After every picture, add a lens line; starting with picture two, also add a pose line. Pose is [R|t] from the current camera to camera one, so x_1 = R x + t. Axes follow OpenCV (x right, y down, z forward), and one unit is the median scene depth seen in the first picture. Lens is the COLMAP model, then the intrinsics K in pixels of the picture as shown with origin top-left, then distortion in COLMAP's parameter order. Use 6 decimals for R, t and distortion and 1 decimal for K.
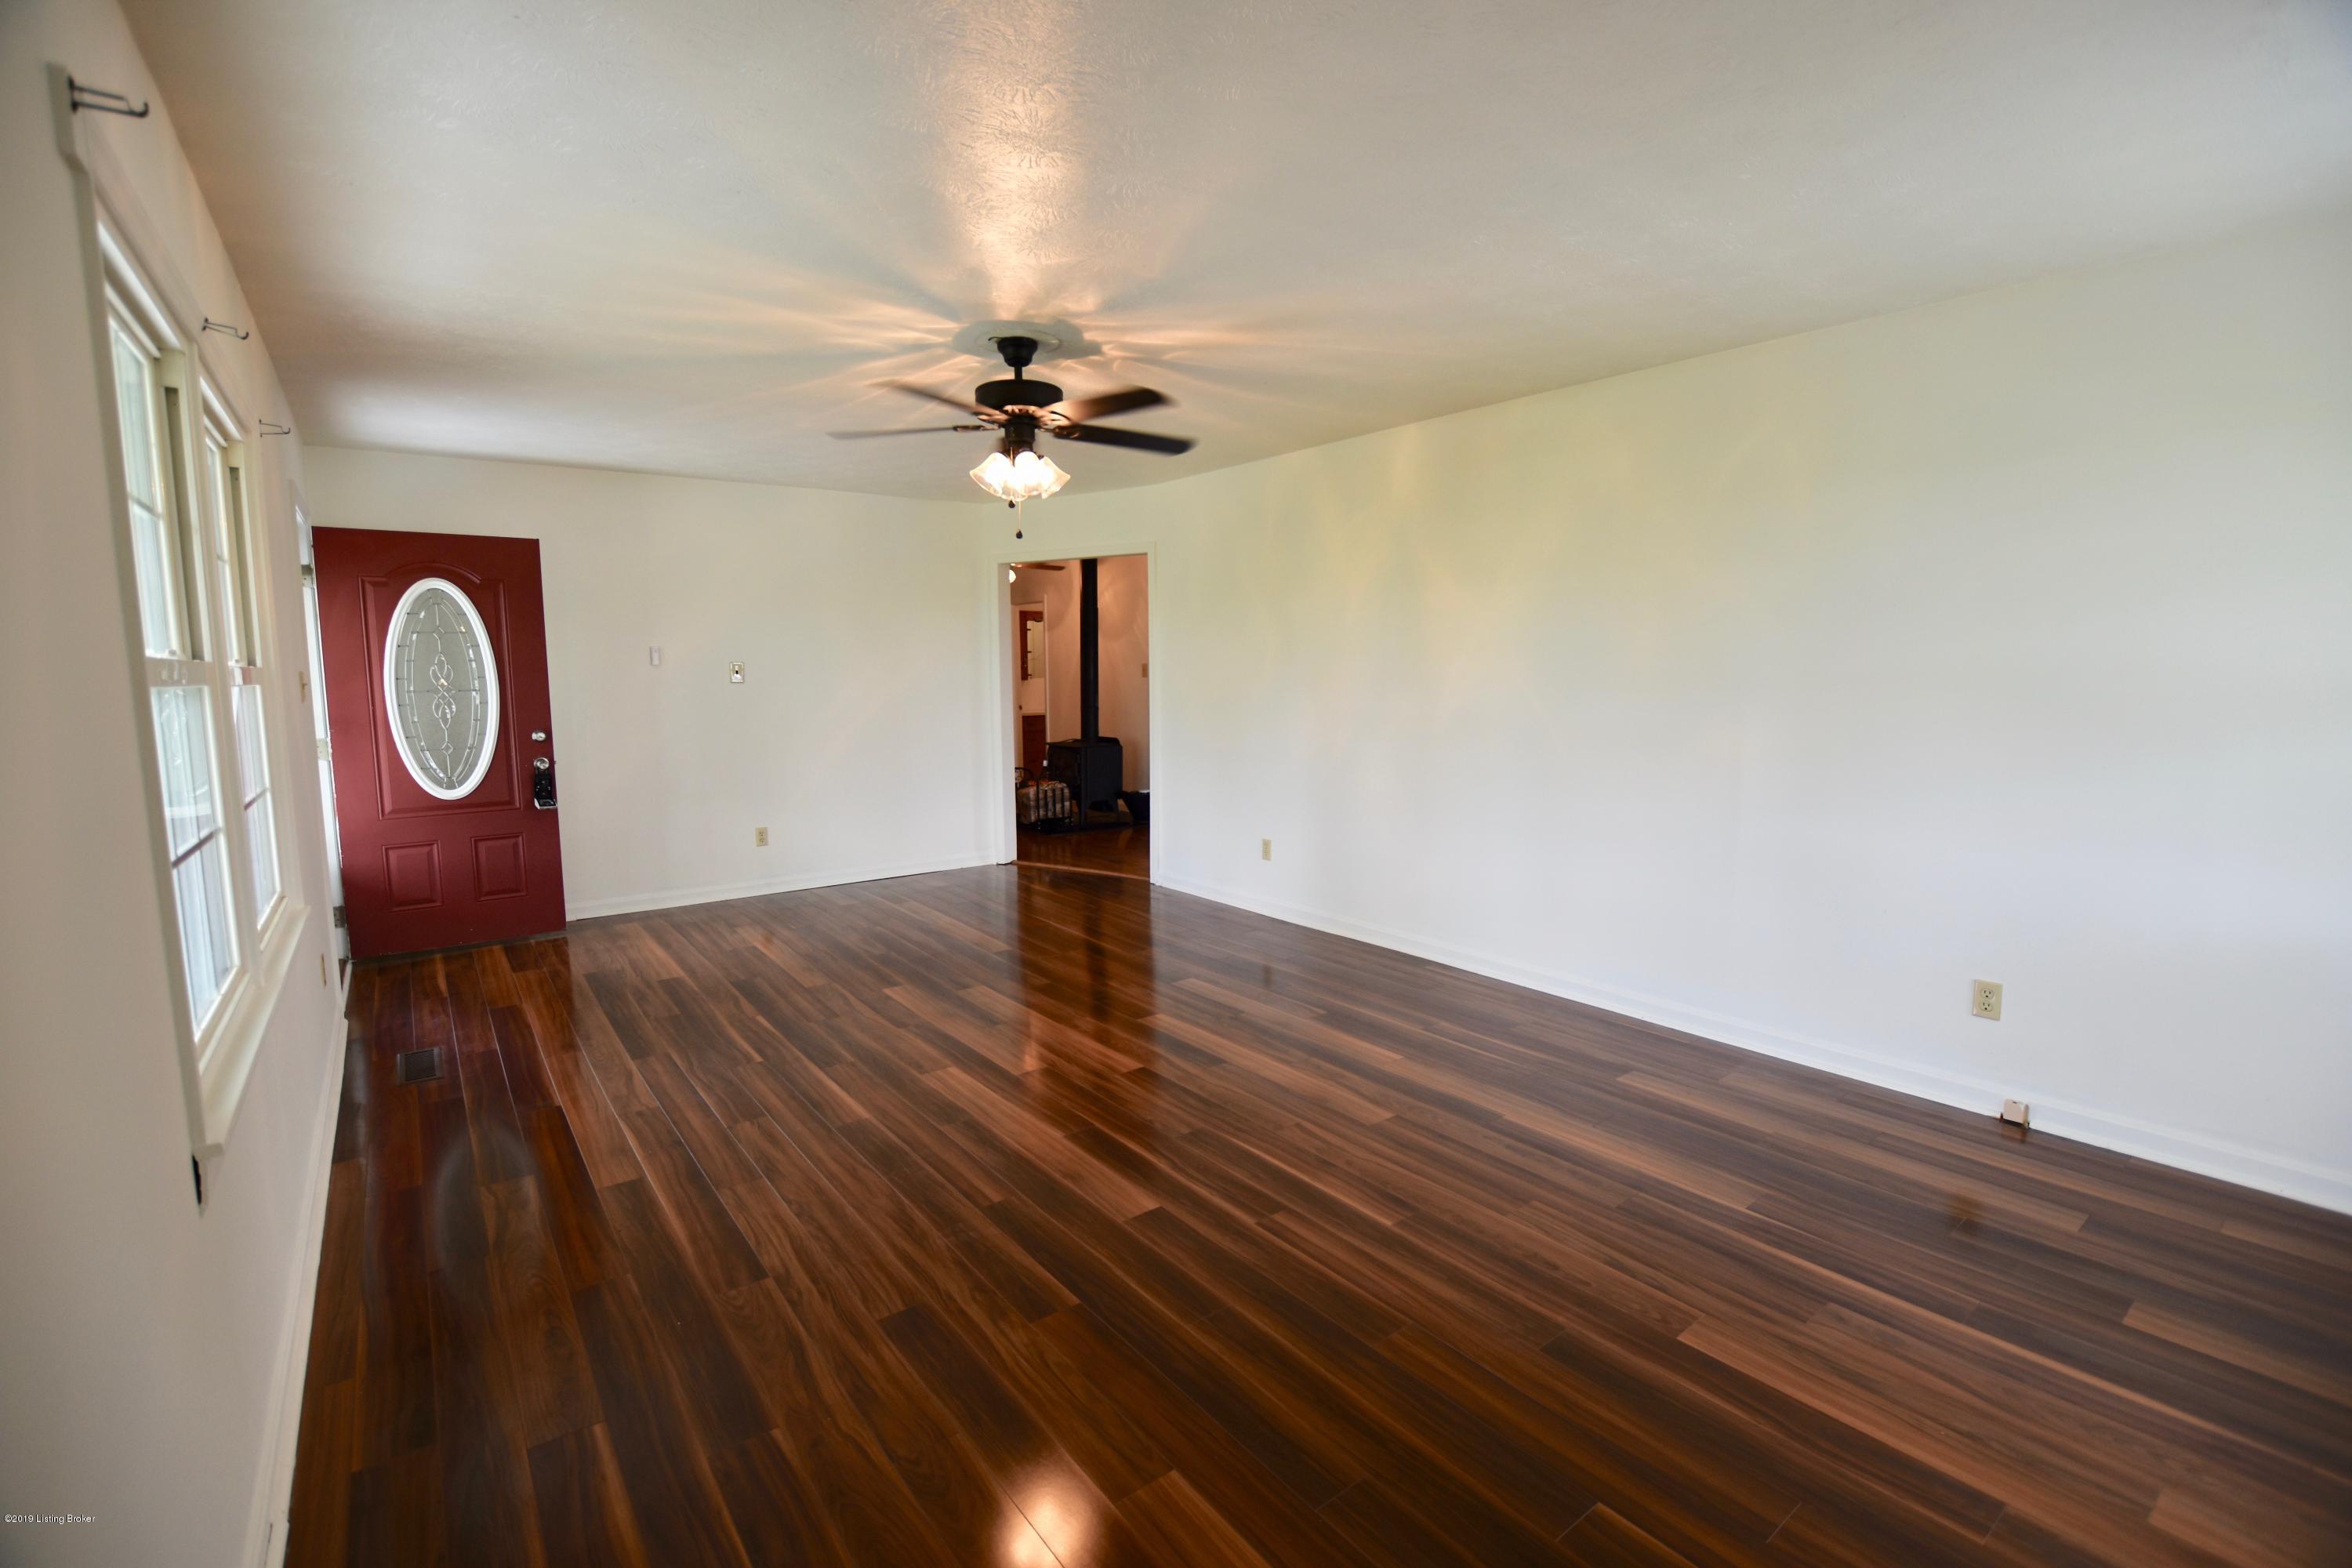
lens RADIAL K [[1029.6, 0, 1178.7], [0, 1029.6, 785.4], [0, 0, 1]] dist [-0.025235, -0.000104]
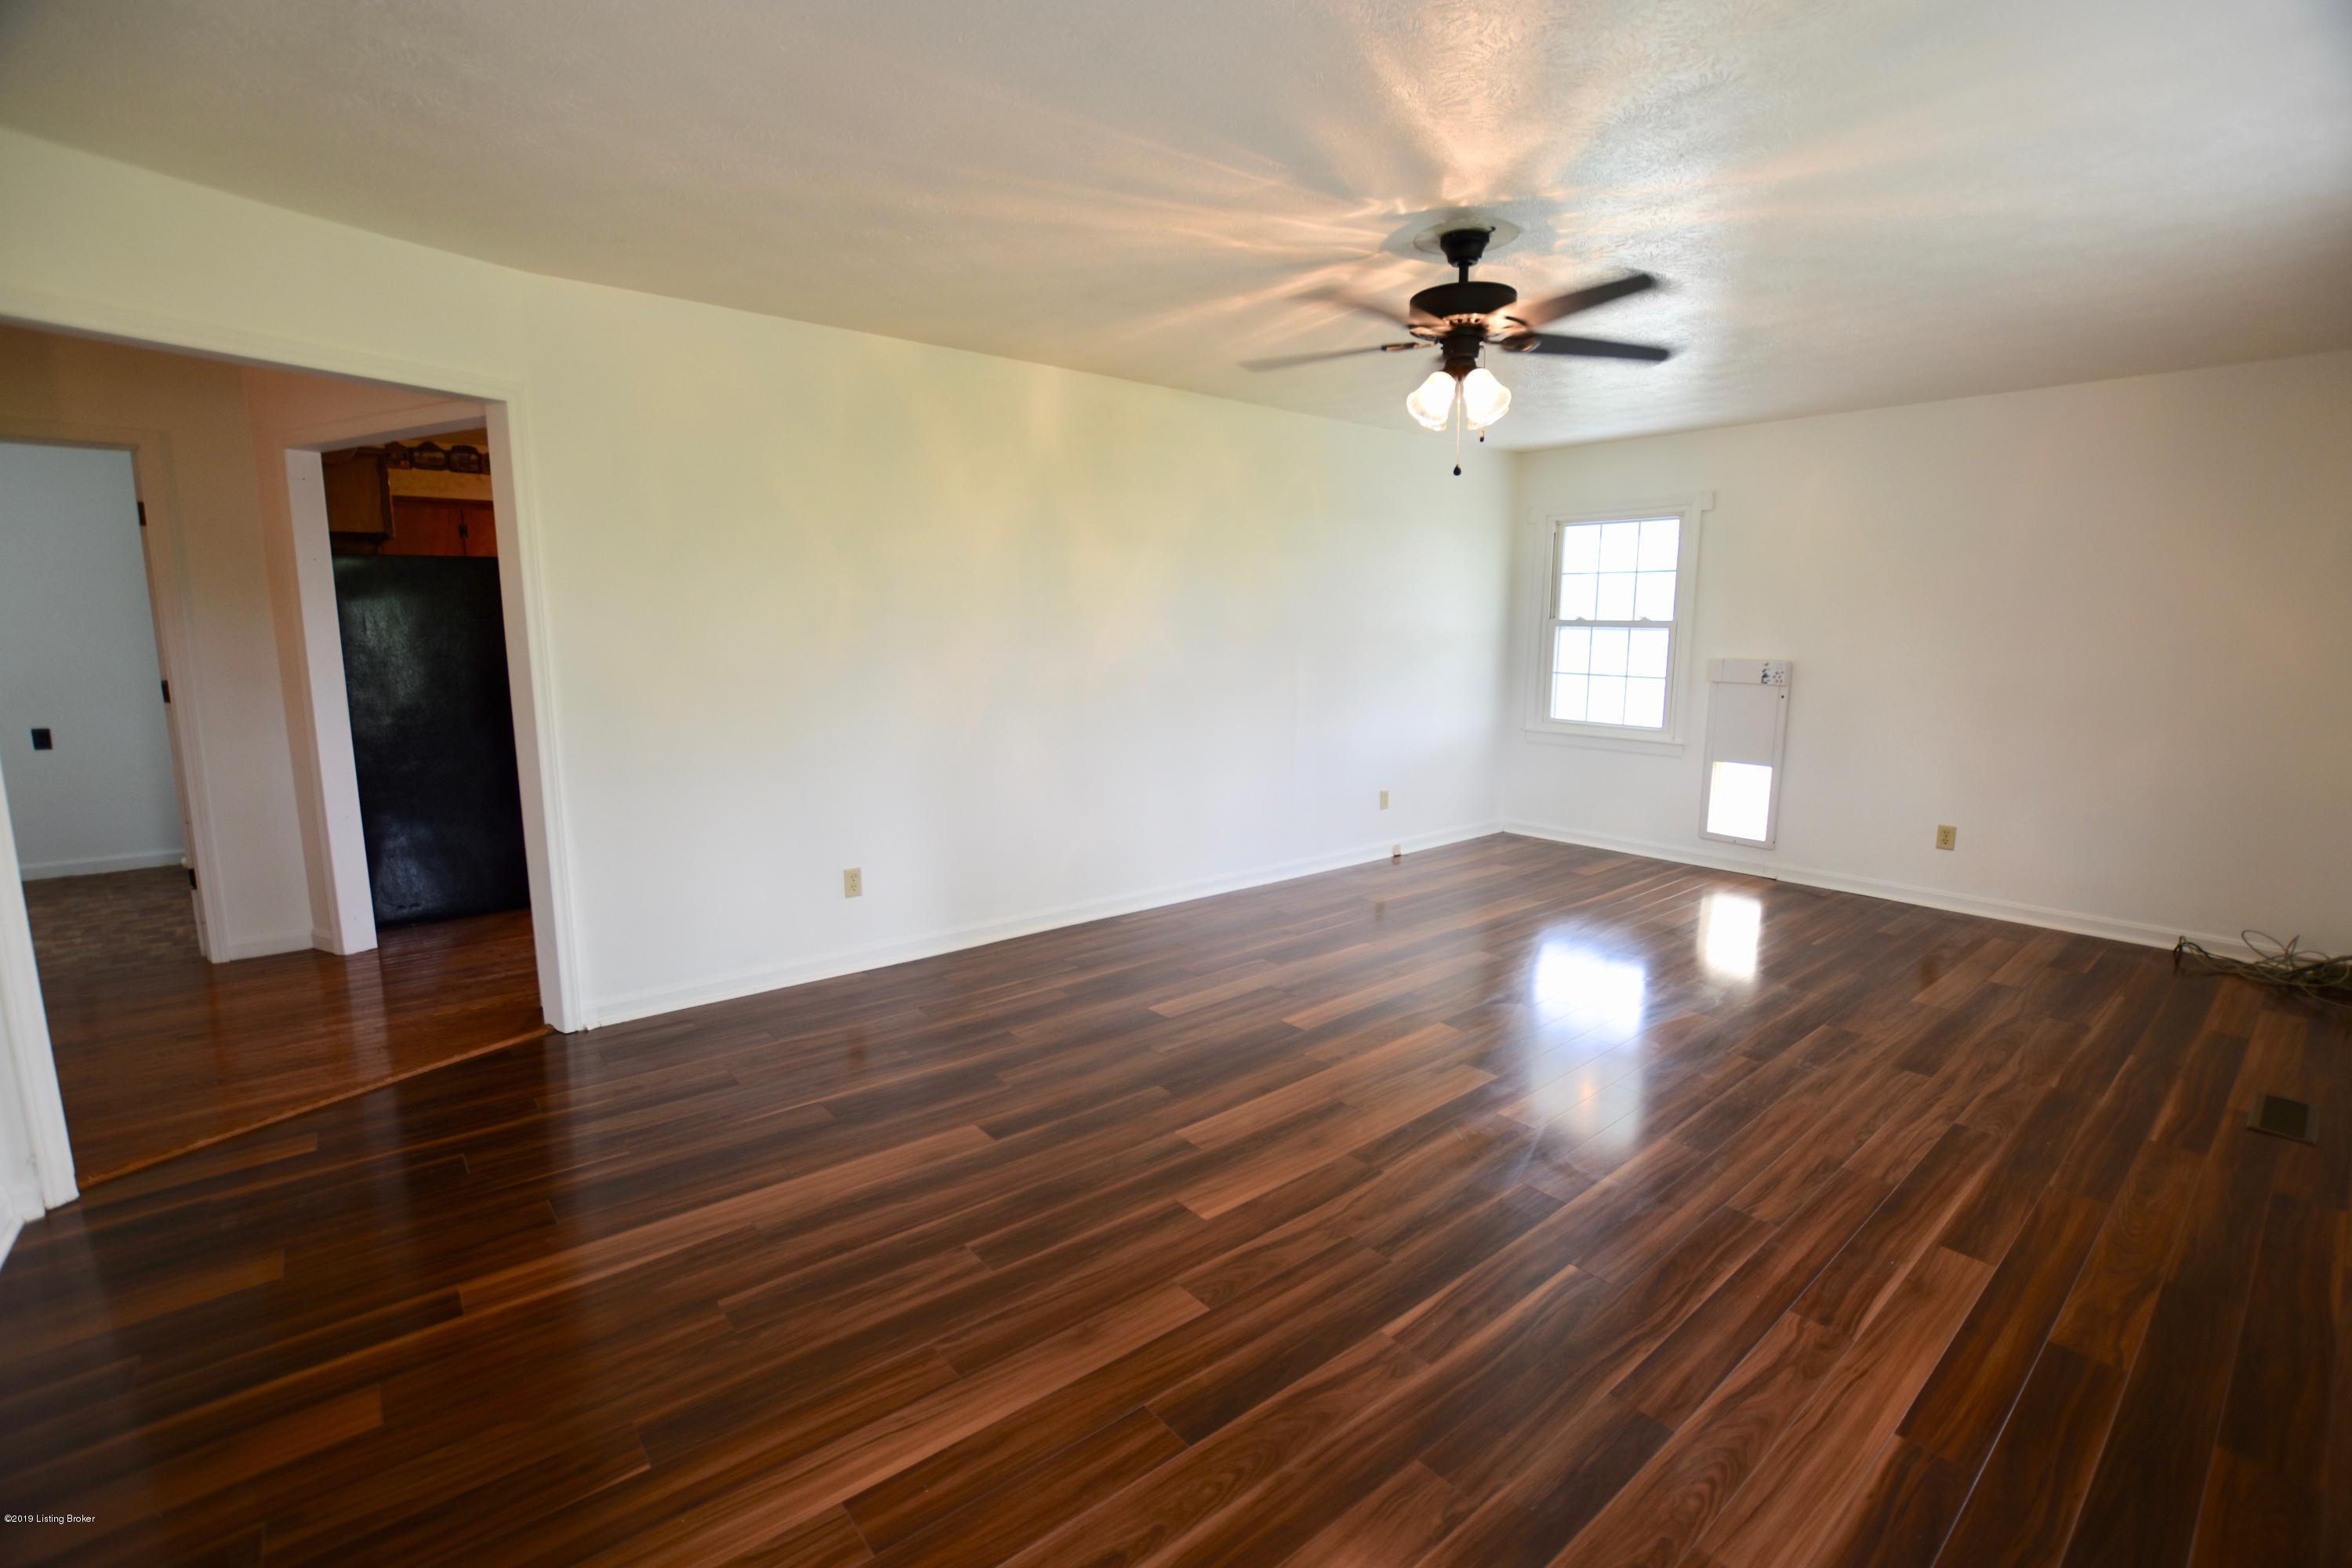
lens RADIAL K [[1029.6, 0, 1180.0], [0, 1029.6, 776.5], [0, 0, 1]] dist [-0.025235, -0.000104]
pose [[-0.038631, -0.140691, 0.989300, -1.126068], [0.112026, 0.983187, 0.144196, -0.159909], [-0.992954, 0.116398, -0.022221, 1.414257]]
